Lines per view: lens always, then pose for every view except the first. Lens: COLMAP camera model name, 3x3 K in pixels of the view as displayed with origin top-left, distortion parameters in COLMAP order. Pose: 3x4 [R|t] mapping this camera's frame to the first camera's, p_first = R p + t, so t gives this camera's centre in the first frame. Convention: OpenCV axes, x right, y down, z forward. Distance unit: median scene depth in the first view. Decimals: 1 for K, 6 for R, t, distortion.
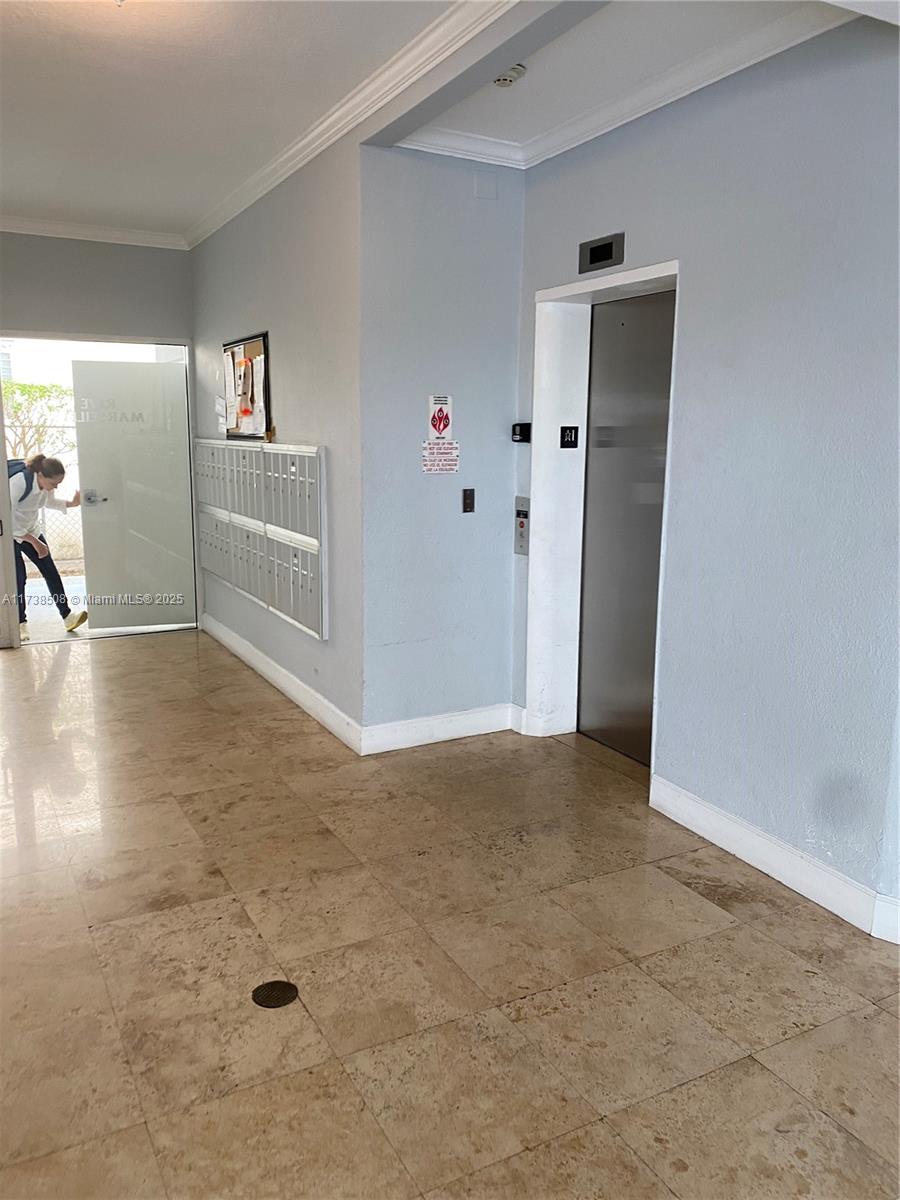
lens RADIAL K [[912.7, 0, 450.1], [0, 912.7, 599.4], [0, 0, 1]] dist [-0.003725, -0.000092]
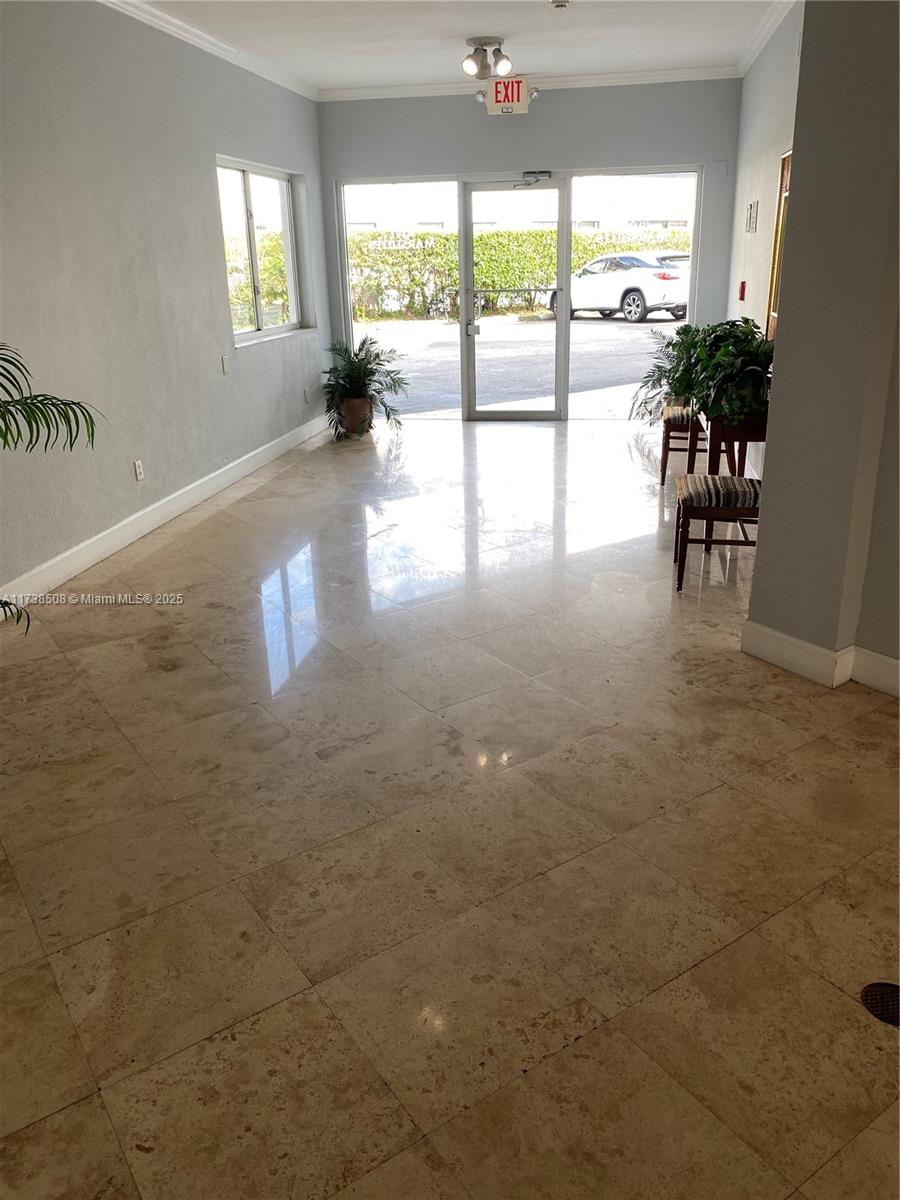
lens RADIAL K [[912.7, 0, 449.8], [0, 912.7, 599.5], [0, 0, 1]] dist [-0.003725, -0.000092]
pose [[-0.994505, 0.054673, -0.089282, 0.250475], [0.000910, 0.857287, 0.514838, -0.279717], [0.104688, 0.511928, -0.852626, 1.555729]]
